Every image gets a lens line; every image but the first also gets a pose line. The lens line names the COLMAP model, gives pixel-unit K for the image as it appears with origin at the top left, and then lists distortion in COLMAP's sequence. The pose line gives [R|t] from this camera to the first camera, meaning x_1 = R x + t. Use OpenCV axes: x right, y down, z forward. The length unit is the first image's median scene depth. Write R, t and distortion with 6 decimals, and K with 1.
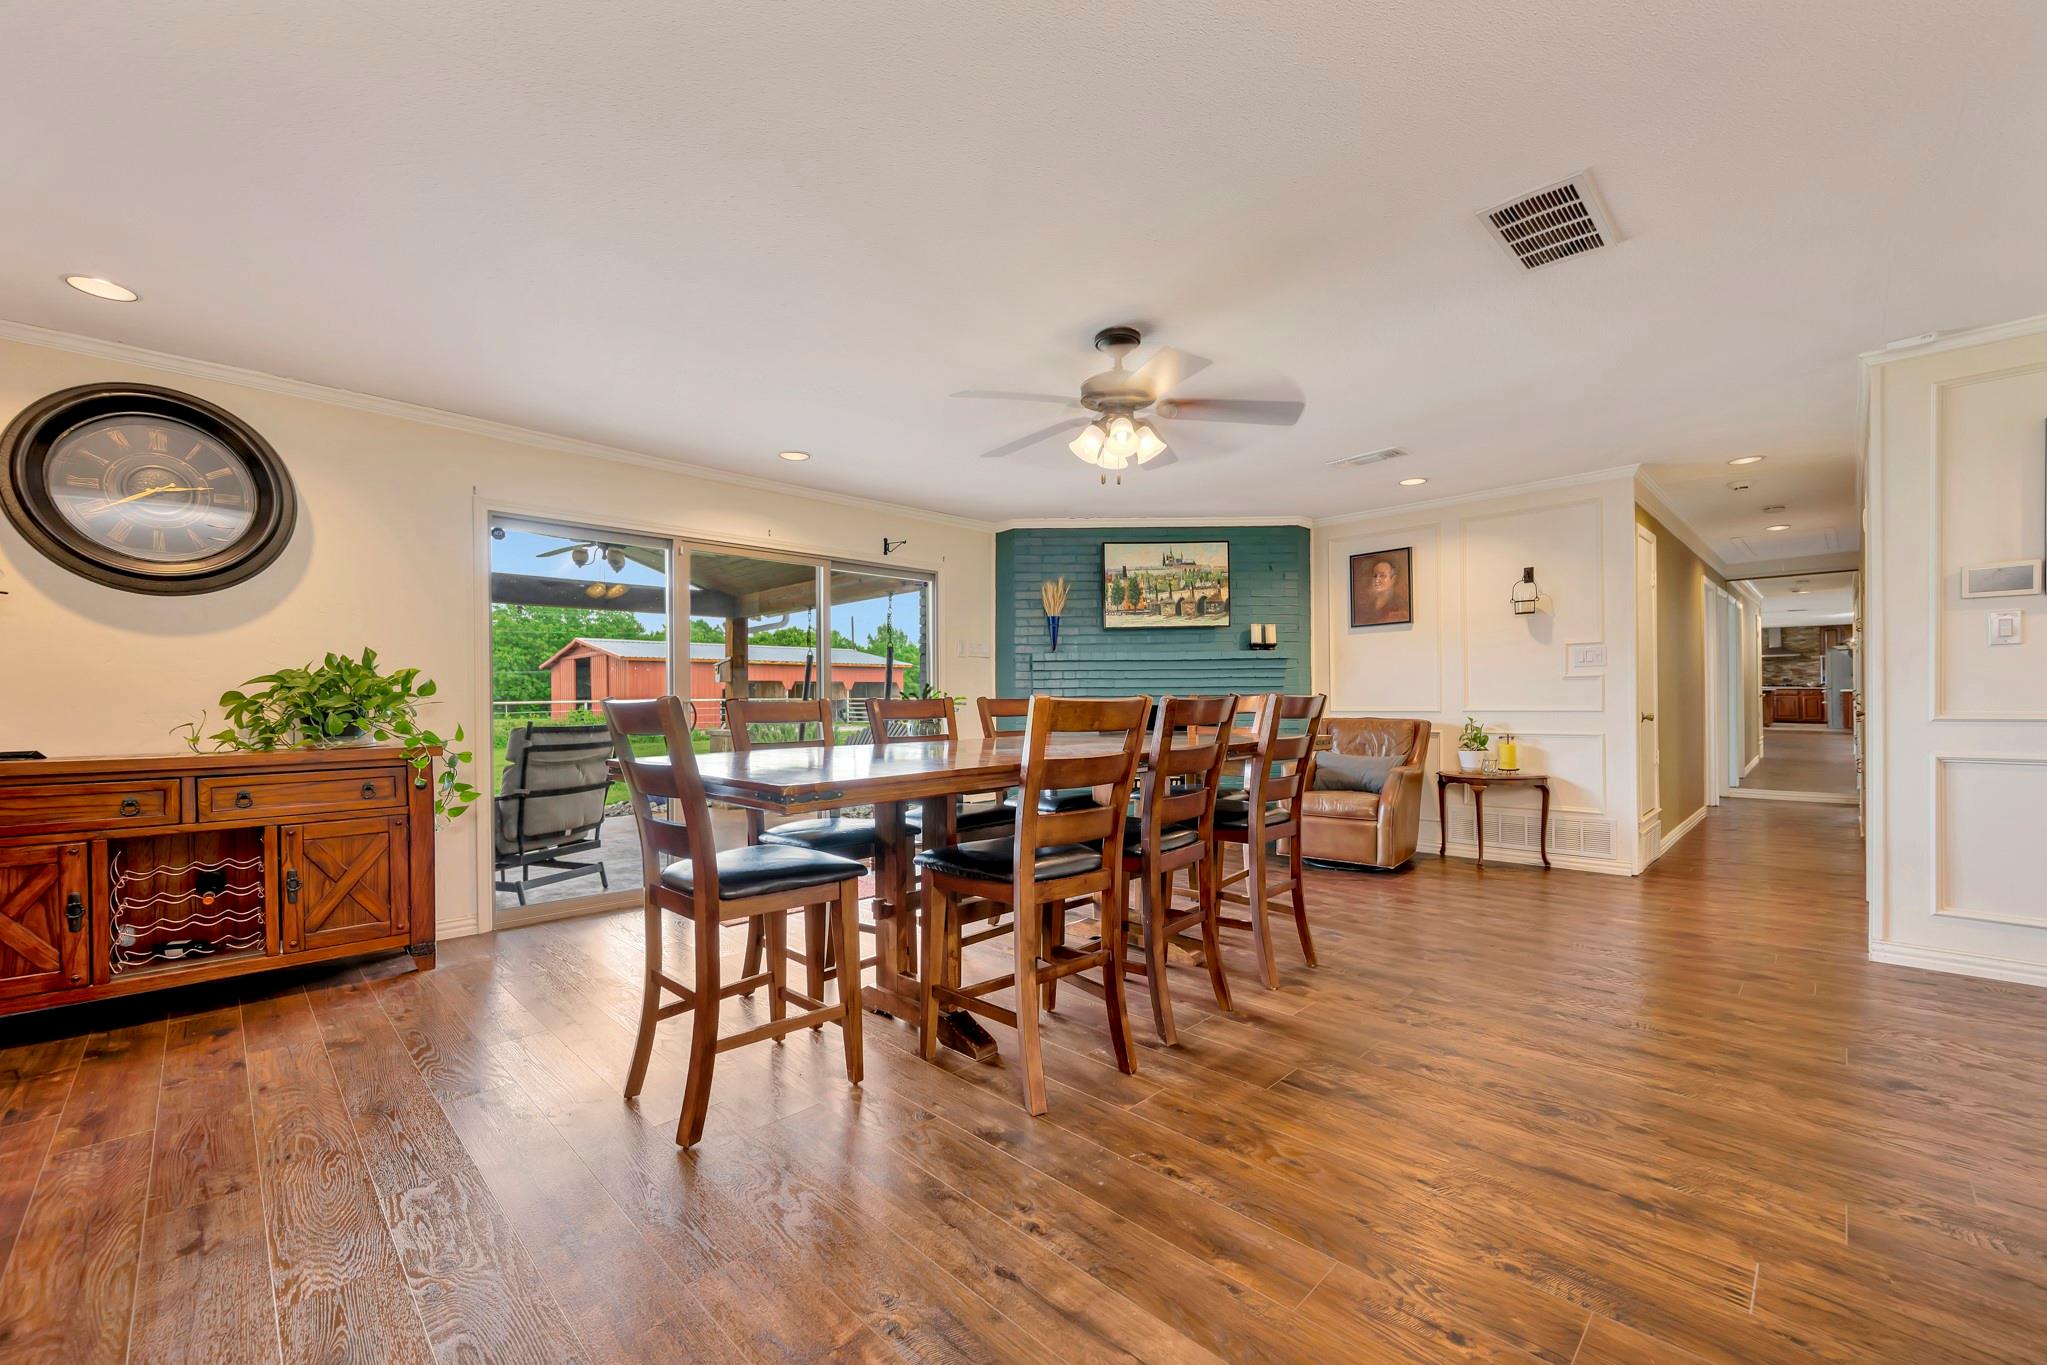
lens RADIAL K [[814.8, 0, 1023.5], [0, 814.8, 682.5], [0, 0, 1]] dist [-0.000542, -0.000037]
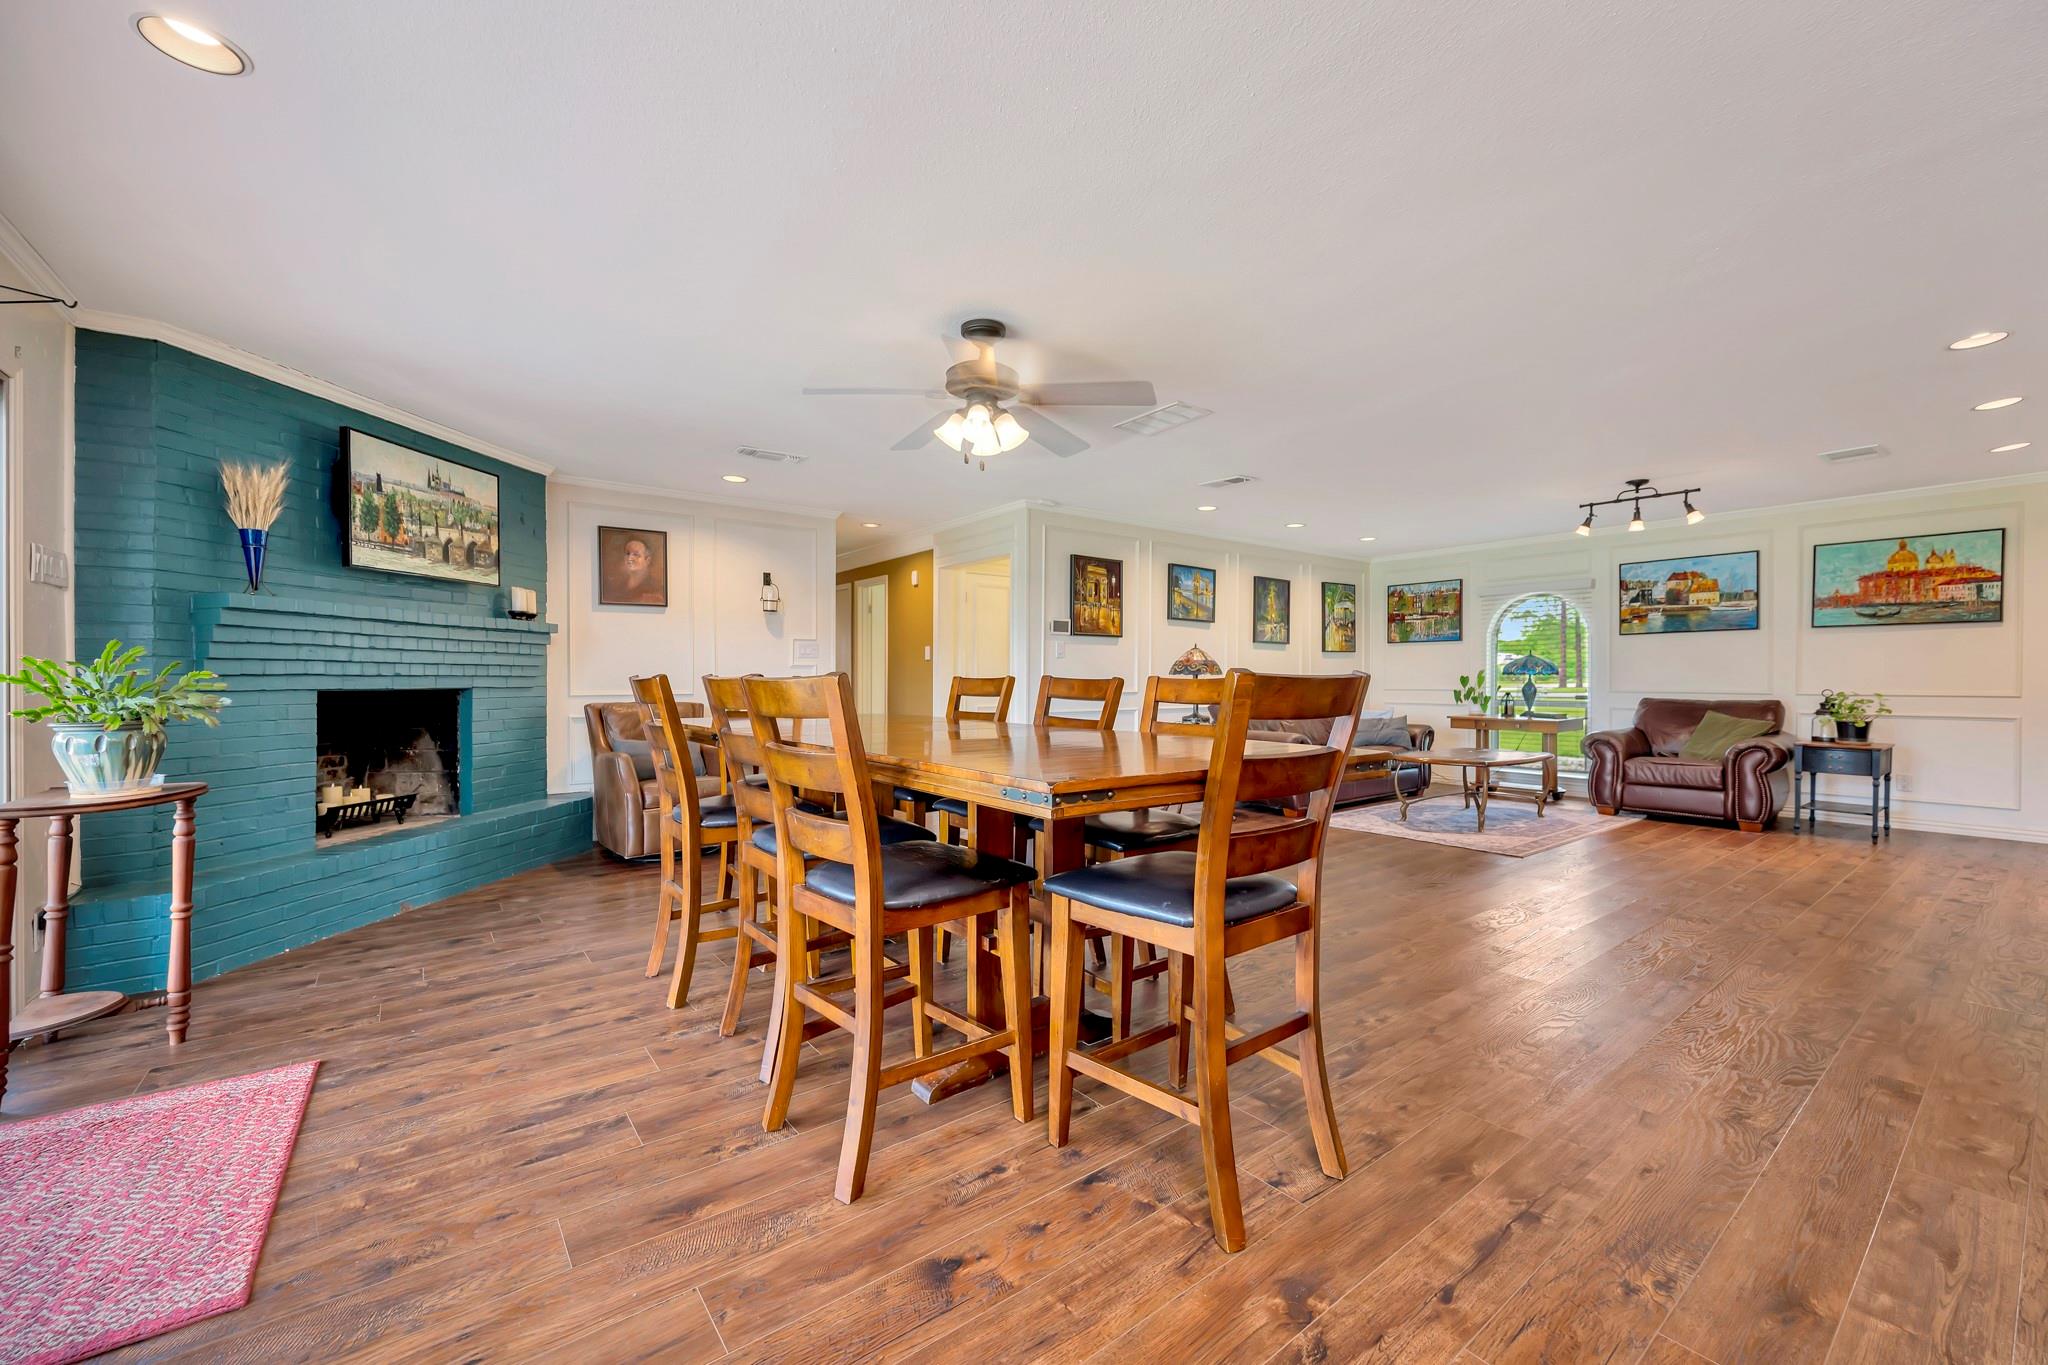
lens RADIAL K [[815.2, 0, 1024.0], [0, 815.2, 682.5], [0, 0, 1]] dist [-0.000542, -0.000037]
pose [[0.145008, 0.007518, 0.989402, -0.441320], [-0.023495, 0.999715, -0.004153, 0.013596], [-0.989151, -0.022644, 0.145144, 0.395593]]
